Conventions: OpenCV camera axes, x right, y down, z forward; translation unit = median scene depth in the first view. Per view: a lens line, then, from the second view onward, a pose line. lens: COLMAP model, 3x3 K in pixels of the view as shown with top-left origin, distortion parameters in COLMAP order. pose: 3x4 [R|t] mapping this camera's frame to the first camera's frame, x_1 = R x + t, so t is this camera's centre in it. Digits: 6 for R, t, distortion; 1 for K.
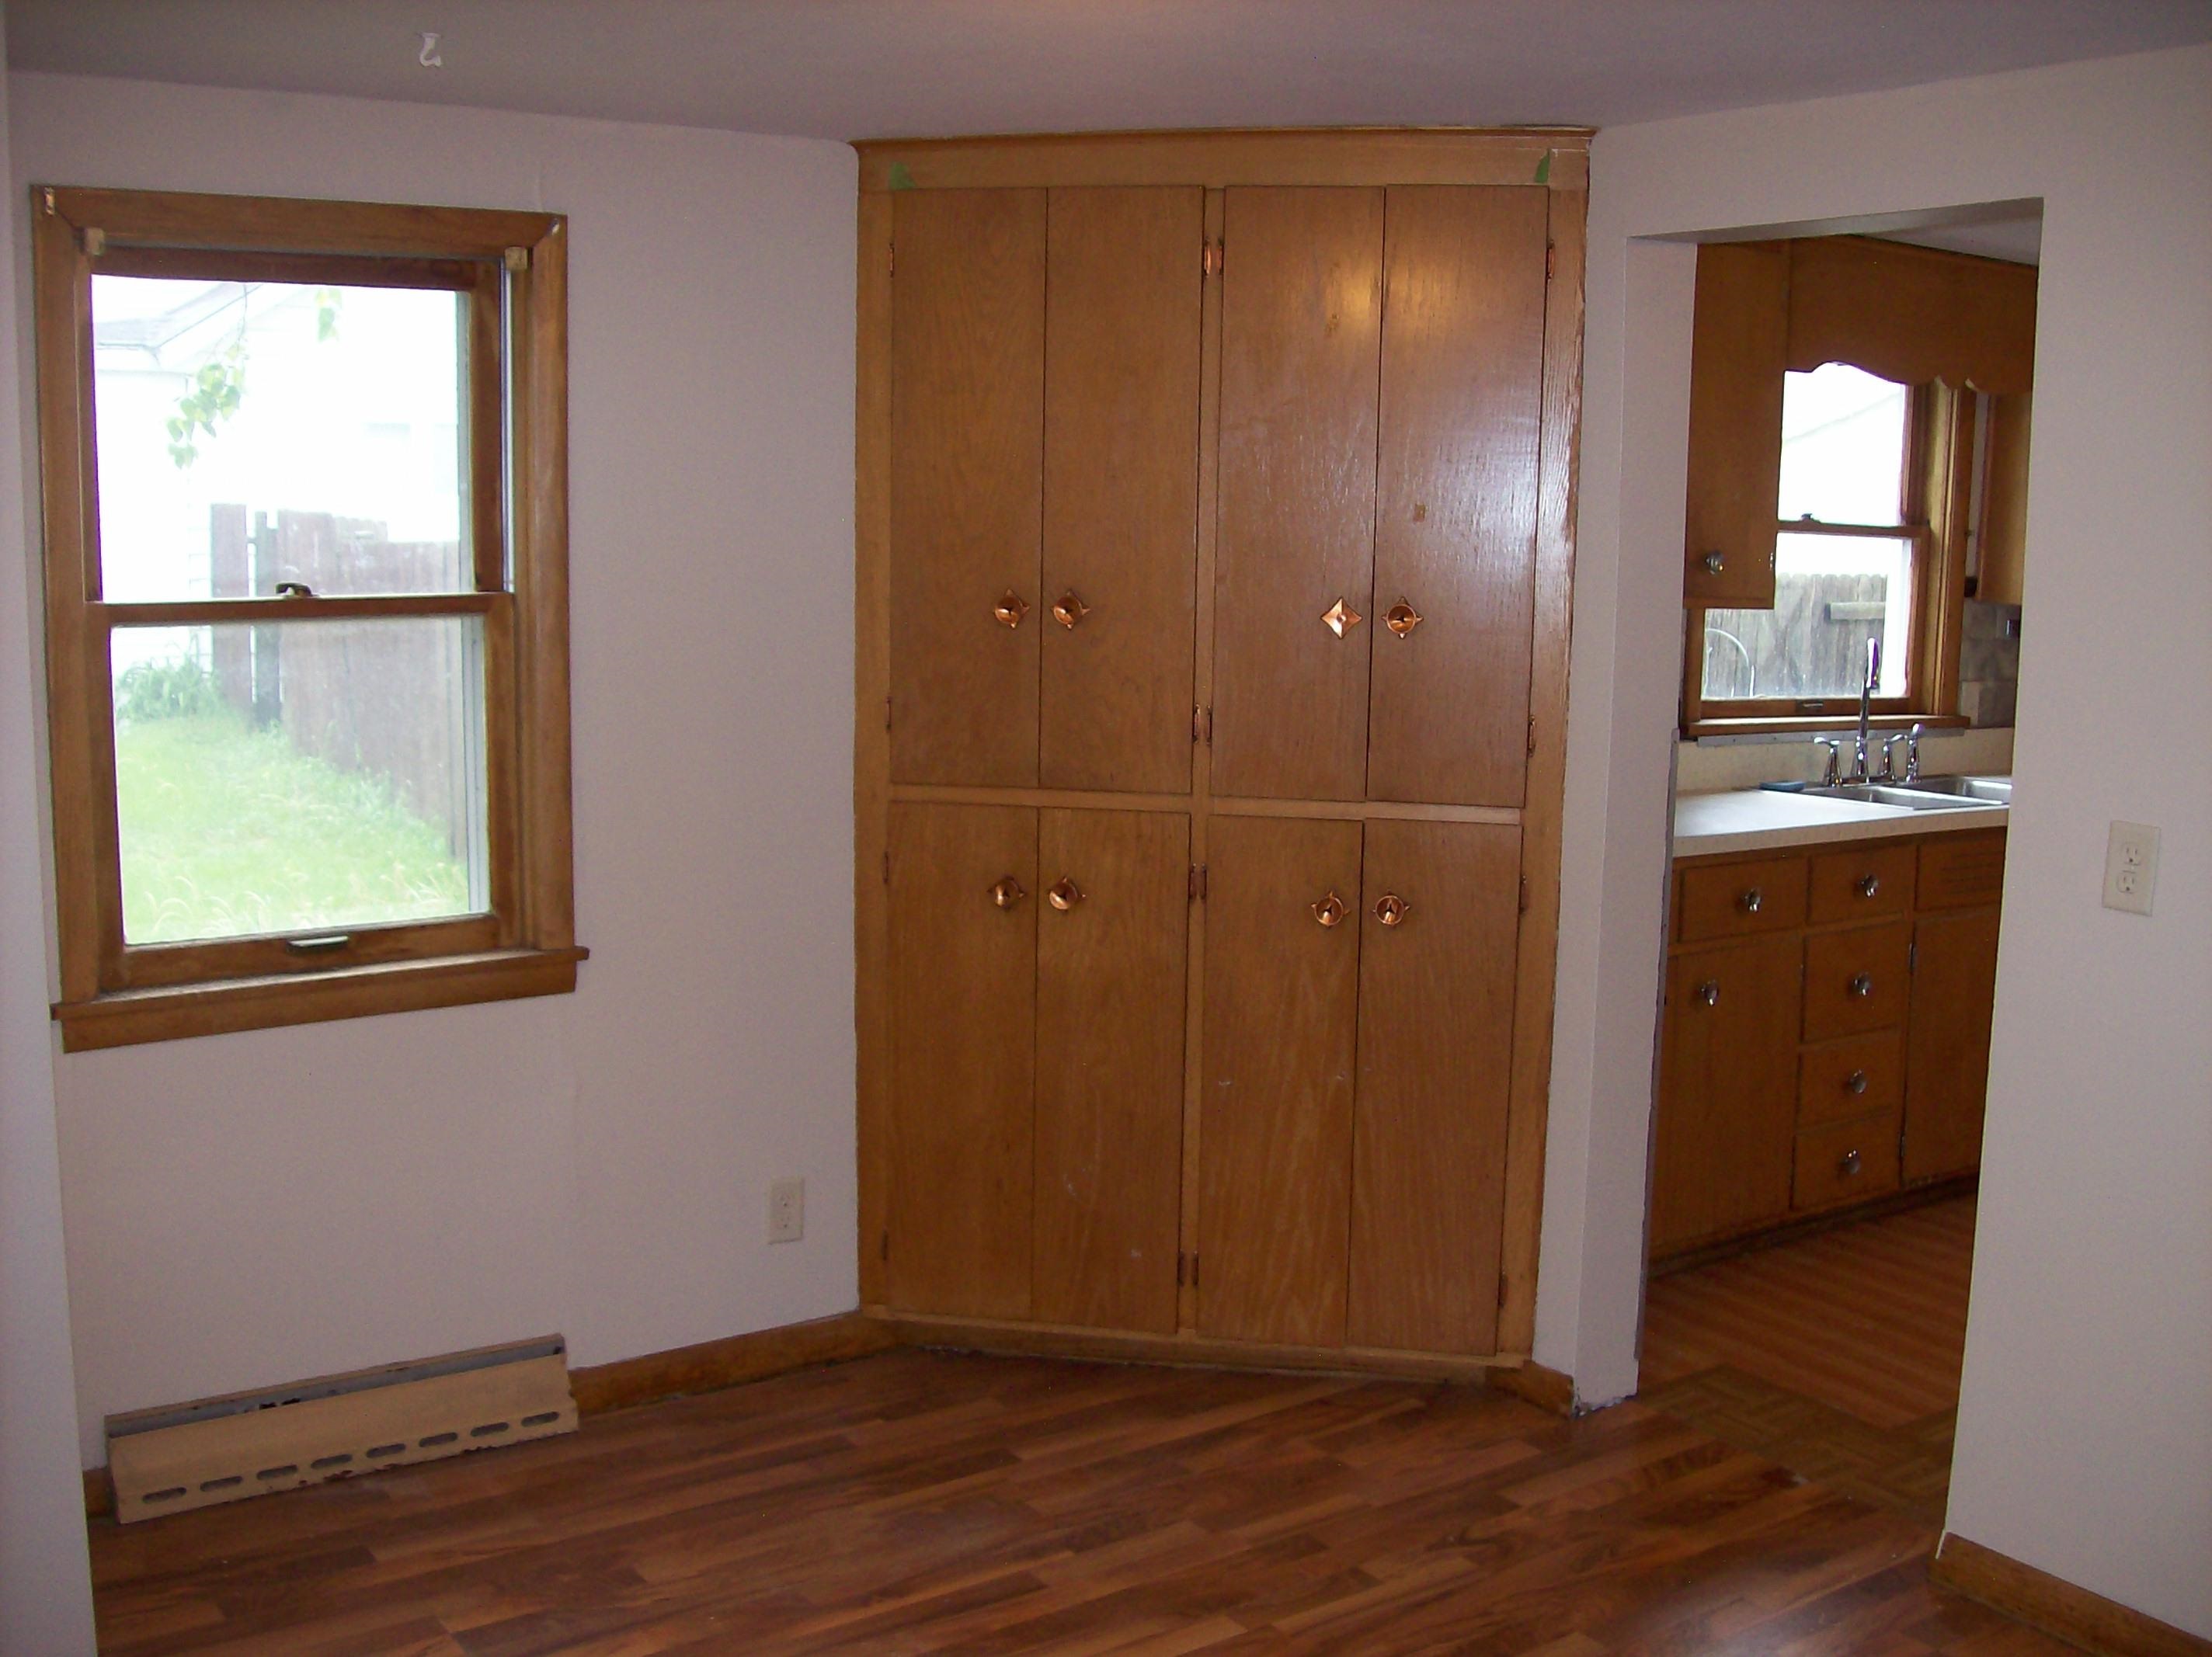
lens RADIAL K [[2408.7, 0, 1128.2], [0, 2408.7, 851.6], [0, 0, 1]] dist [-0.130898, 0.000000]
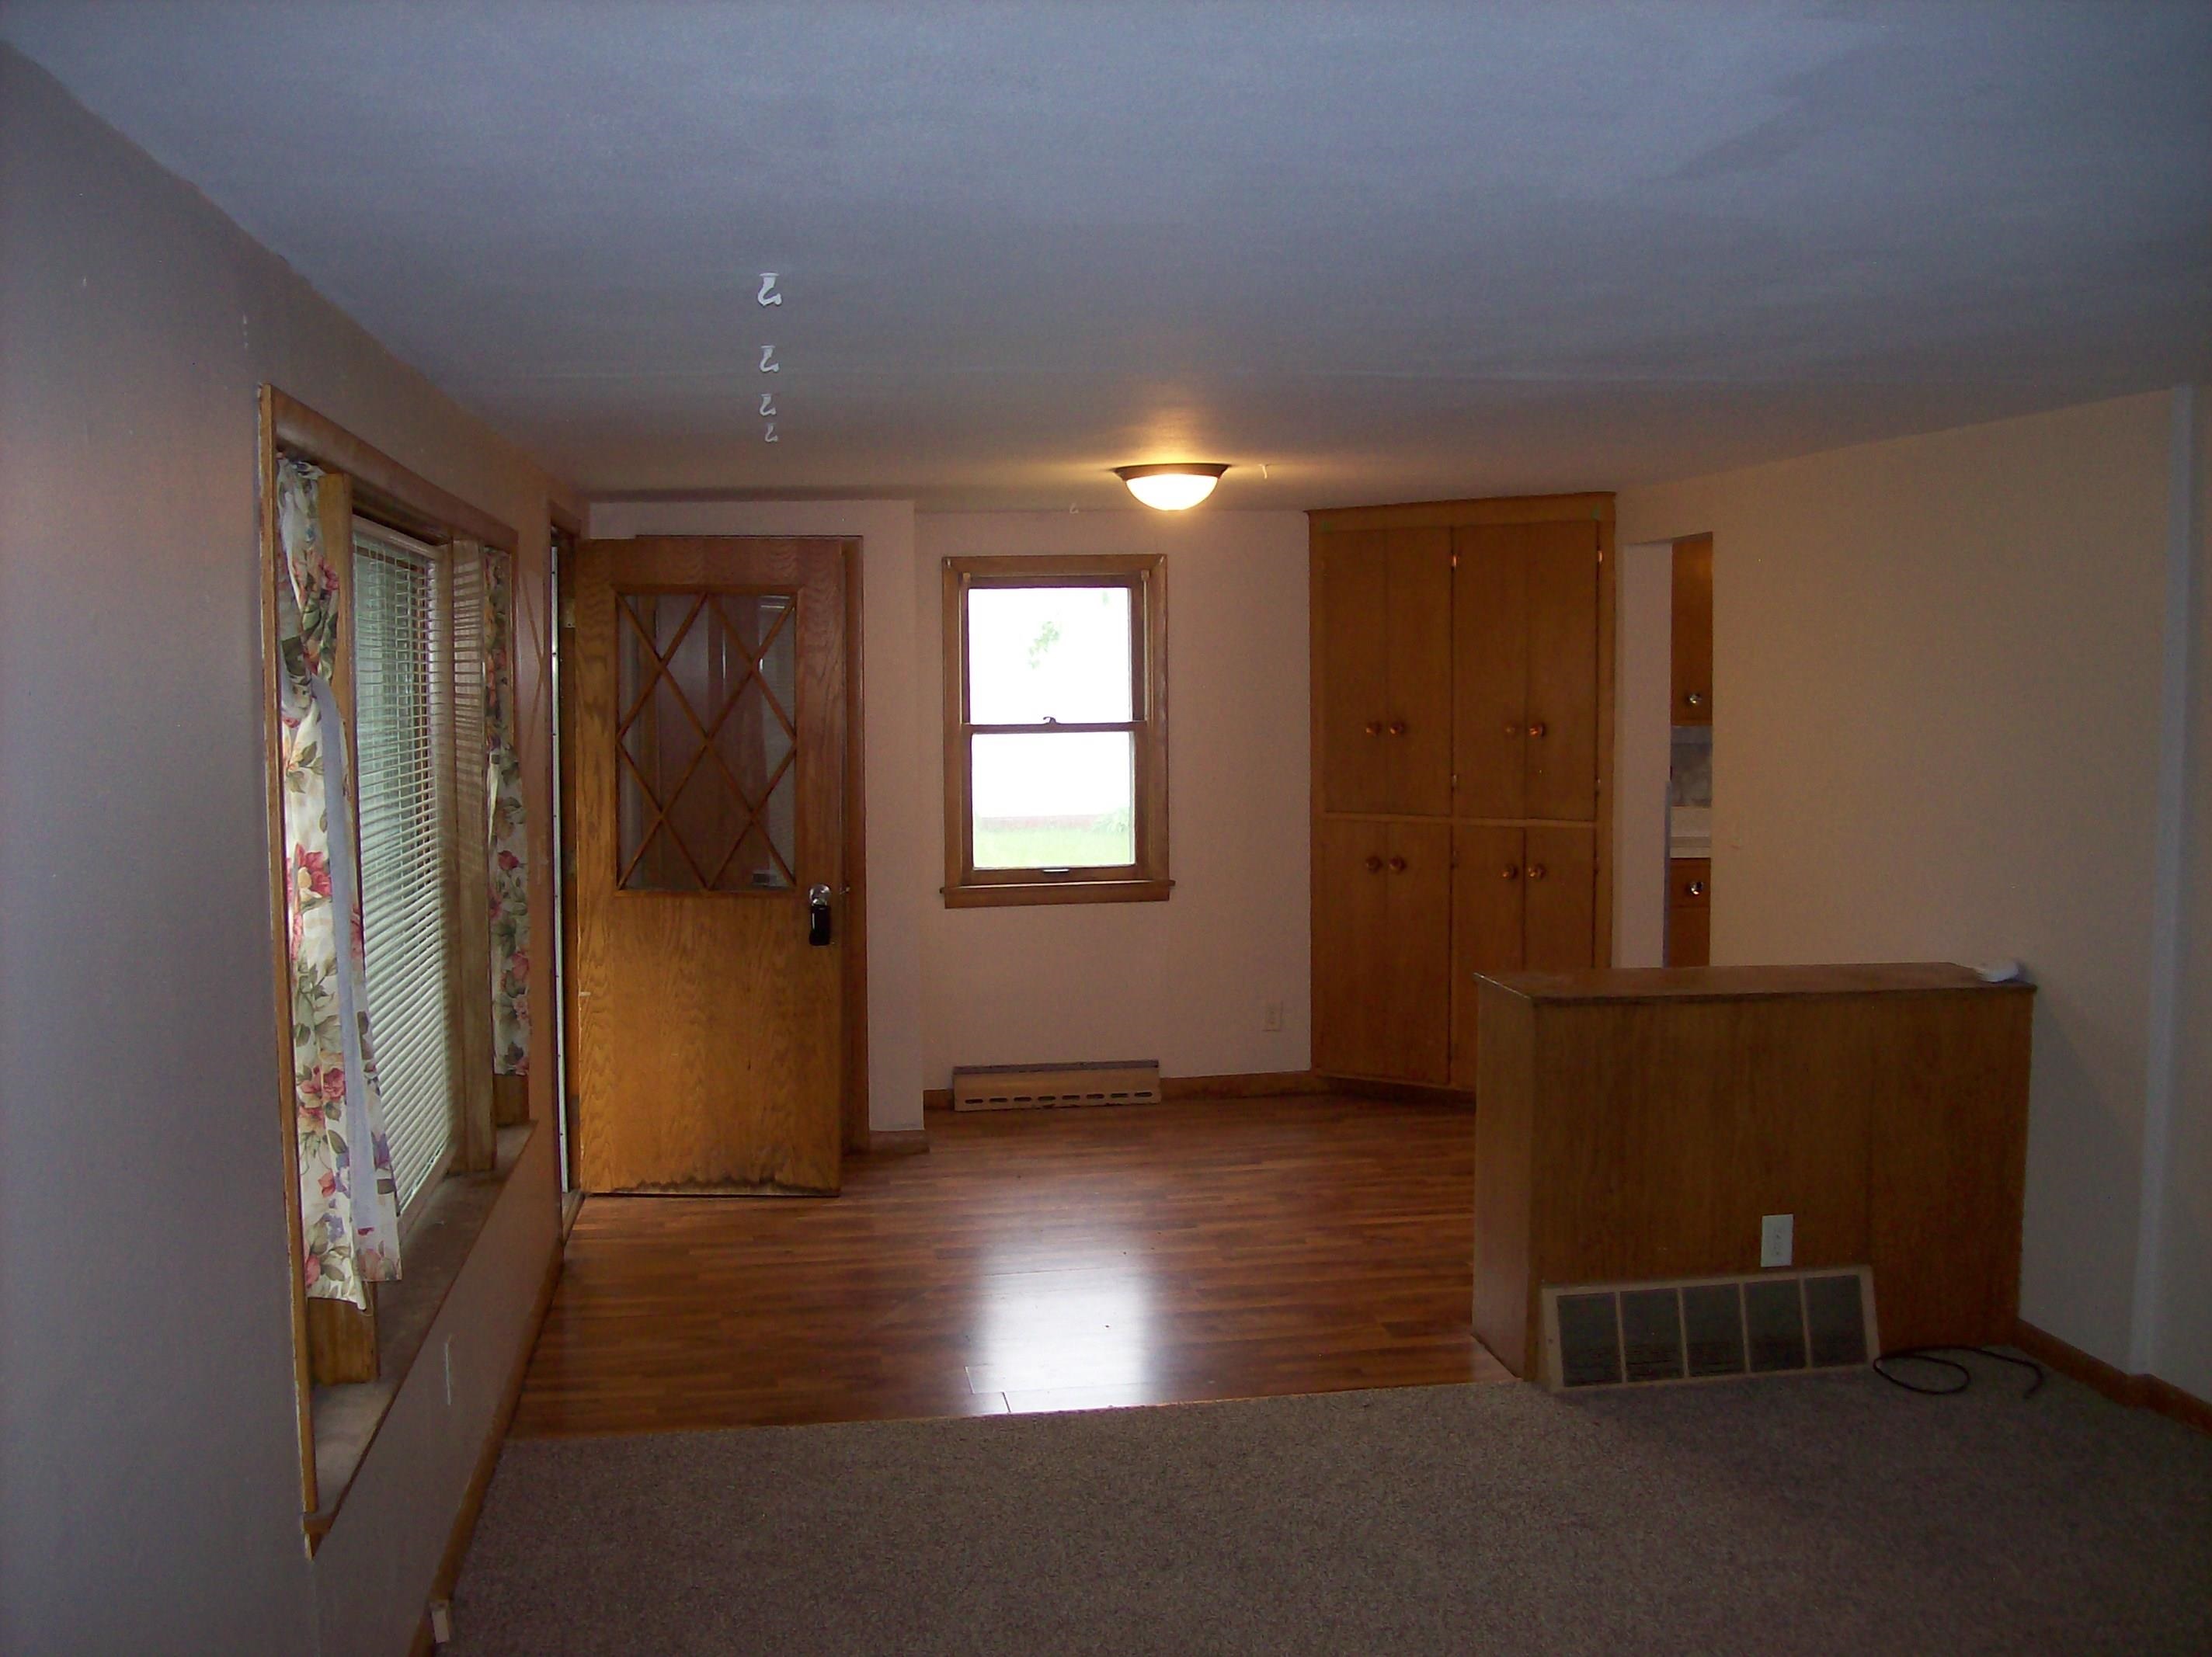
lens RADIAL K [[2408.7, 0, 1093.8], [0, 2408.7, 835.8], [0, 0, 1]] dist [-0.130898, 0.000000]
pose [[0.883780, 0.008320, -0.467828, 0.703405], [-0.045430, 0.996644, -0.068099, 0.144306], [0.465691, 0.081438, 0.881192, -0.939038]]
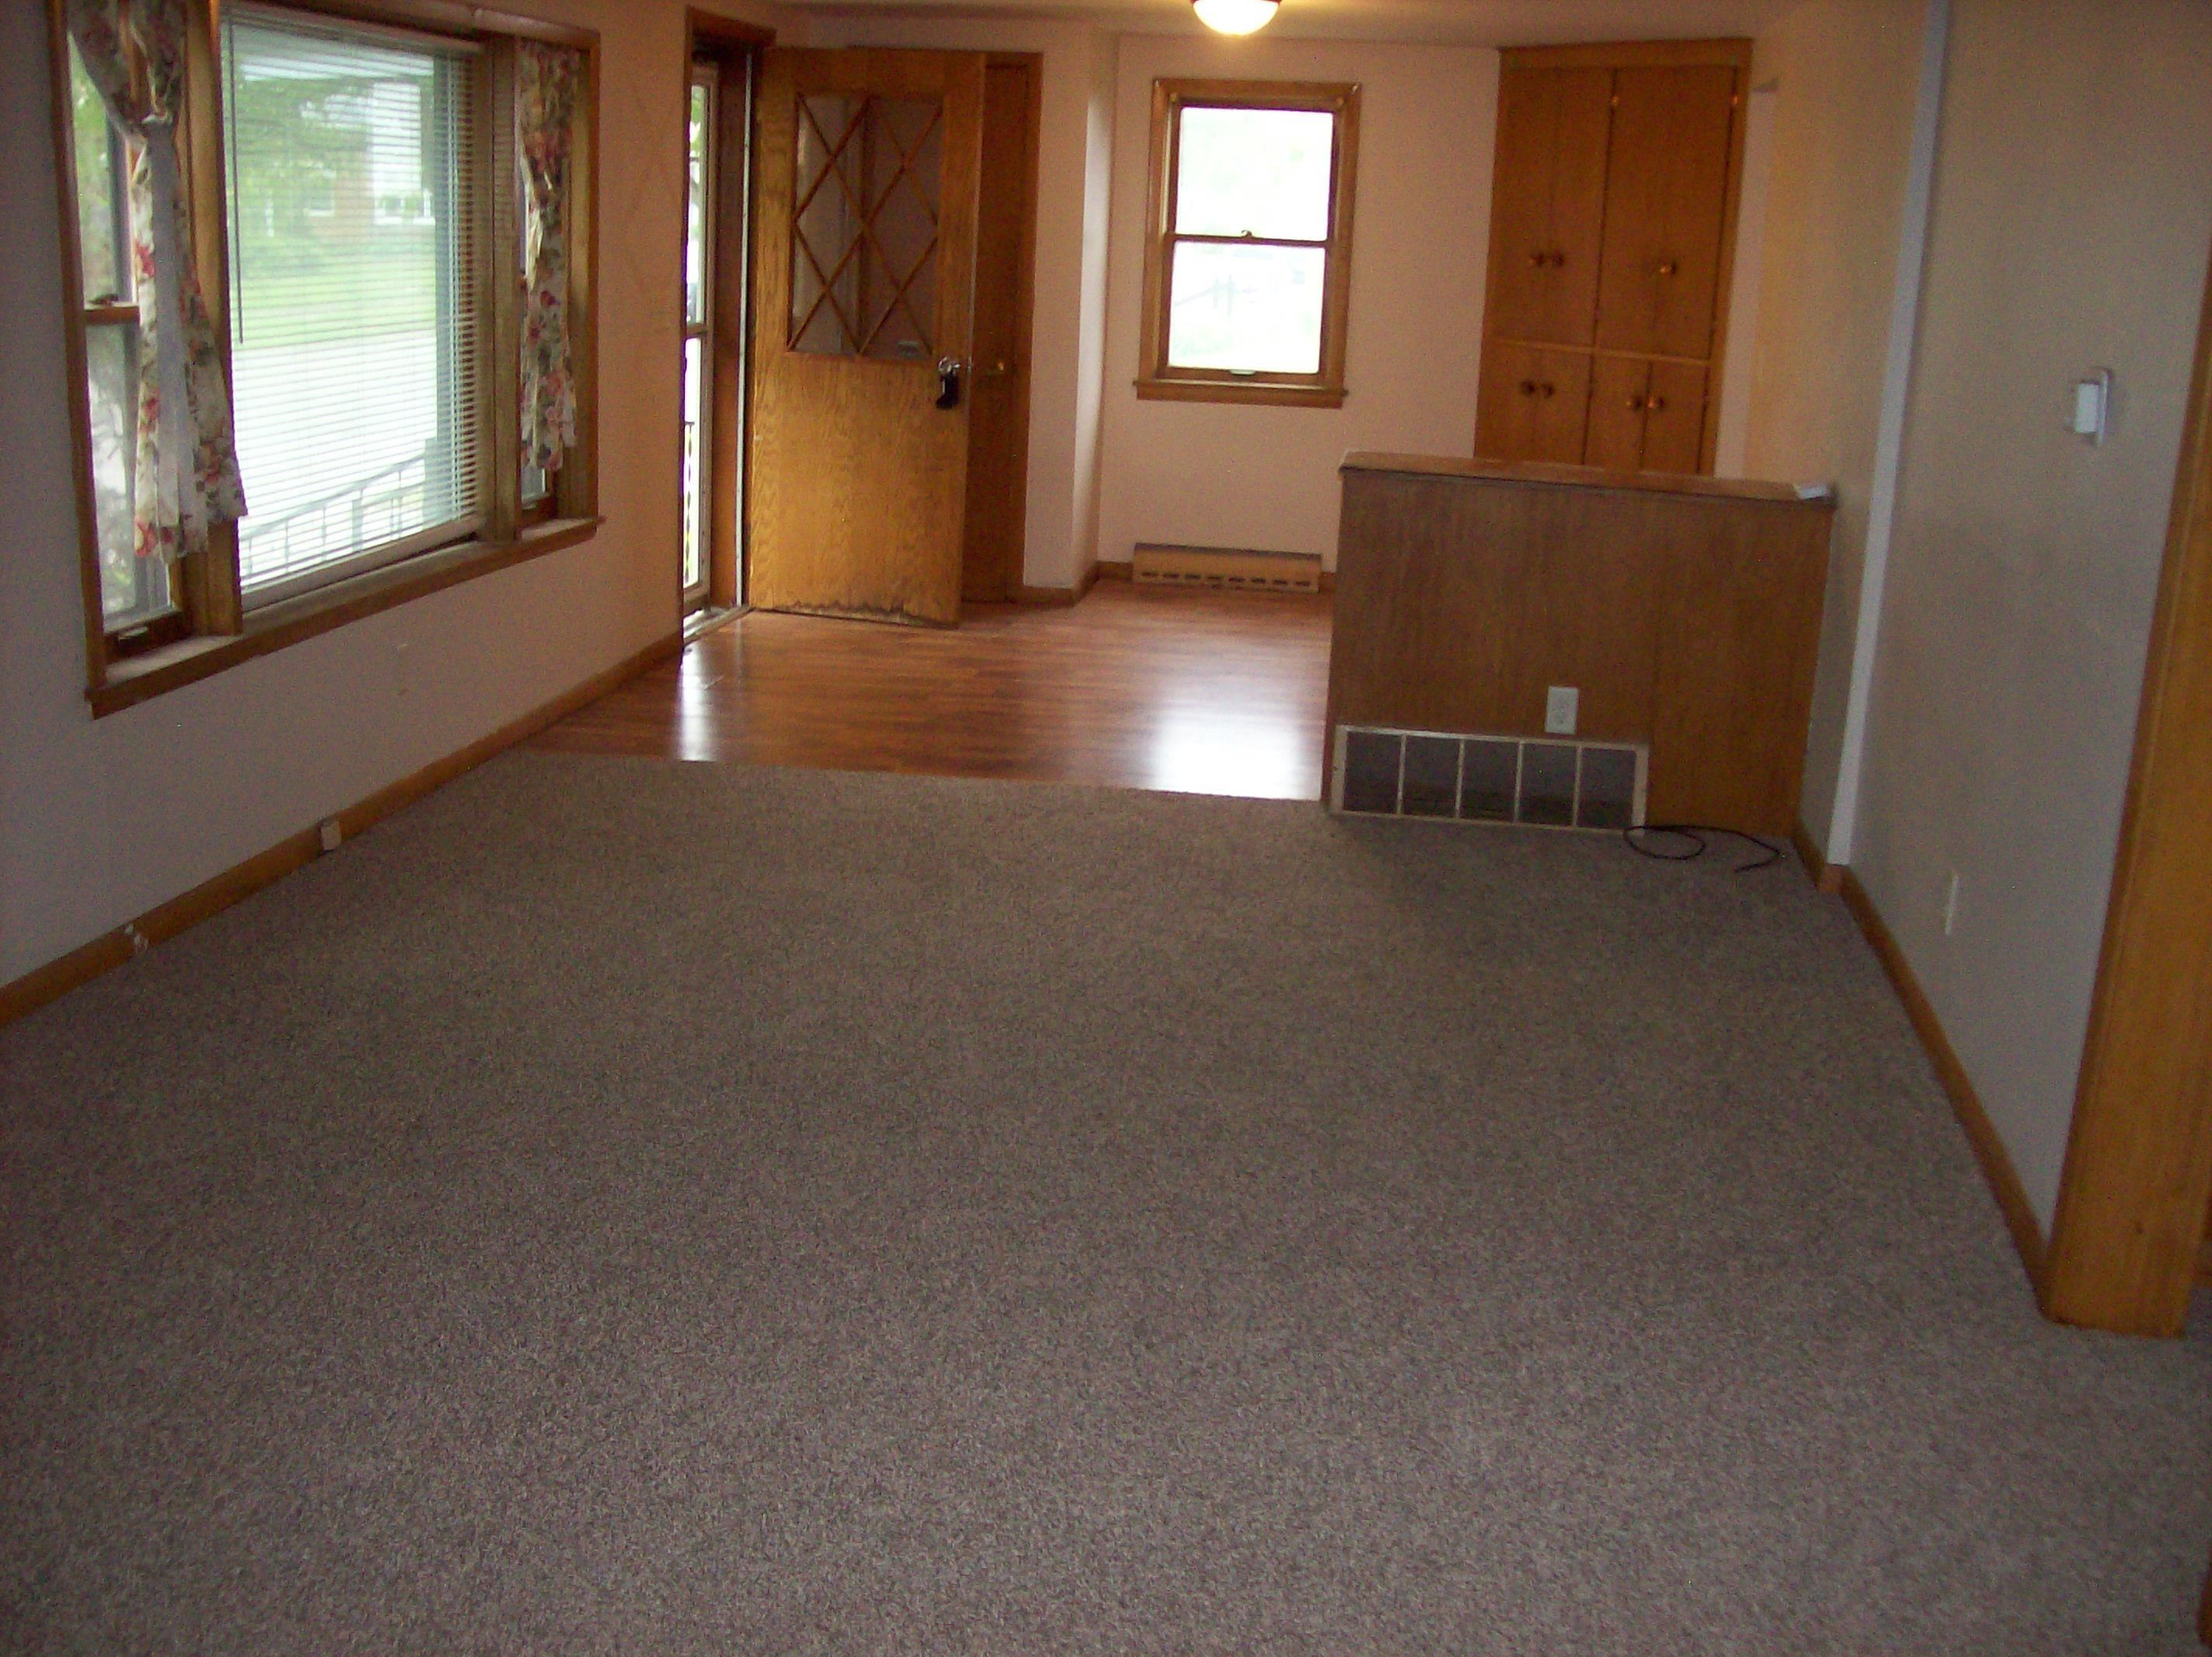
lens RADIAL K [[2408.7, 0, 1041.8], [0, 2408.7, 813.1], [0, 0, 1]] dist [-0.130898, 0.000000]
pose [[0.701507, 0.186767, -0.687755, 1.209671], [-0.131837, 0.982402, 0.132308, 0.168867], [0.700362, -0.002144, 0.713784, -0.872439]]
